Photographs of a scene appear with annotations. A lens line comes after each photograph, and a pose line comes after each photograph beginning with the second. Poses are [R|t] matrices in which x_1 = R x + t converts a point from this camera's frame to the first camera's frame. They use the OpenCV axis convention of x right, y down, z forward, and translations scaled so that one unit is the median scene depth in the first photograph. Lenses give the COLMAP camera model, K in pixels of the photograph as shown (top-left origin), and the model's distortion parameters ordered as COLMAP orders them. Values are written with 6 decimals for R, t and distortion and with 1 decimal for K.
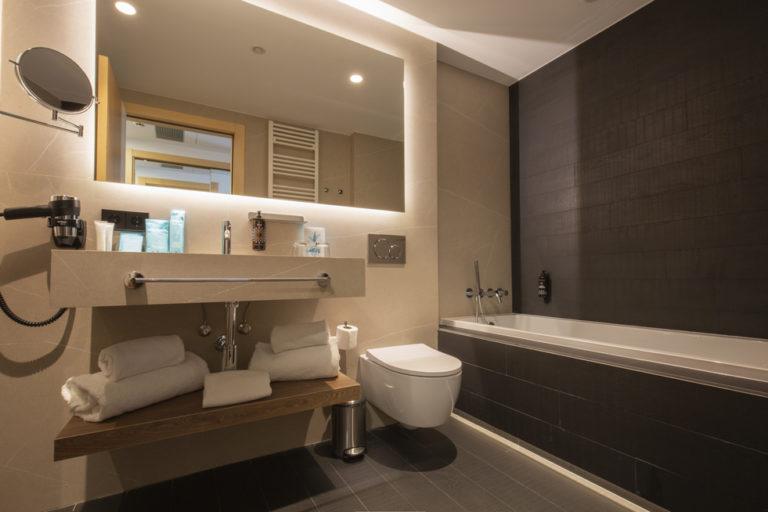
lens RADIAL K [[349.1, 0, 384.3], [0, 349.1, 264.7], [0, 0, 1]] dist [0.001415, 0.000039]
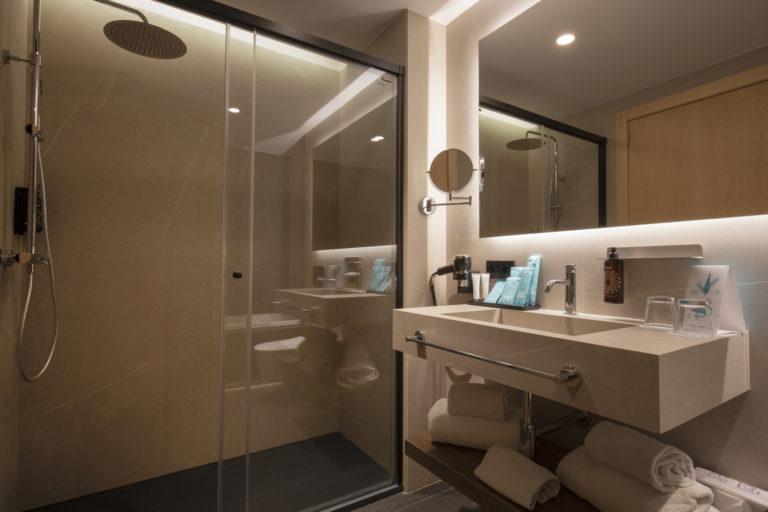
lens RADIAL K [[384.2, 0, 385.6], [0, 384.2, 260.3], [0, 0, 1]] dist [0.001613, 0.000239]
pose [[0.047427, -0.016225, -0.998743, 0.300121], [0.032727, 0.999357, -0.014680, -0.101216], [0.998338, -0.031990, 0.047927, 0.395033]]
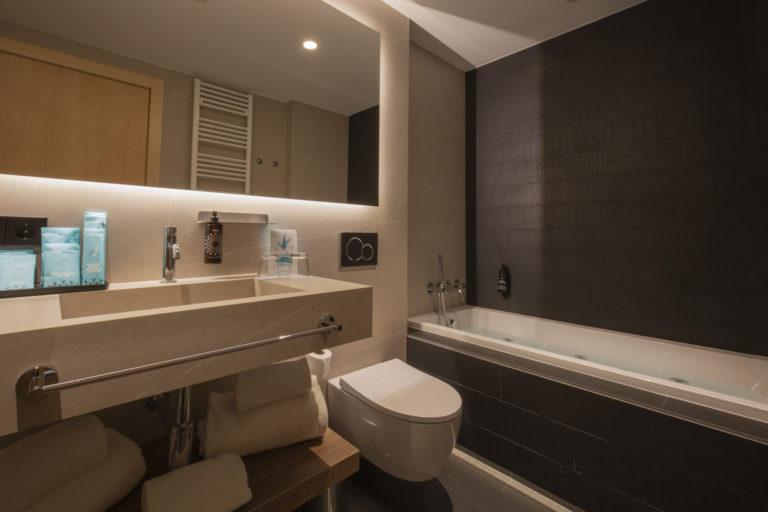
lens RADIAL K [[337.8, 0, 354.6], [0, 337.8, 214.5], [0, 0, 1]] dist [0.002018, 0.000149]
pose [[0.979205, 0.025482, 0.201265, -0.163439], [-0.021176, 0.999499, -0.023519, -0.105032], [-0.201763, 0.018768, 0.979255, 0.179377]]
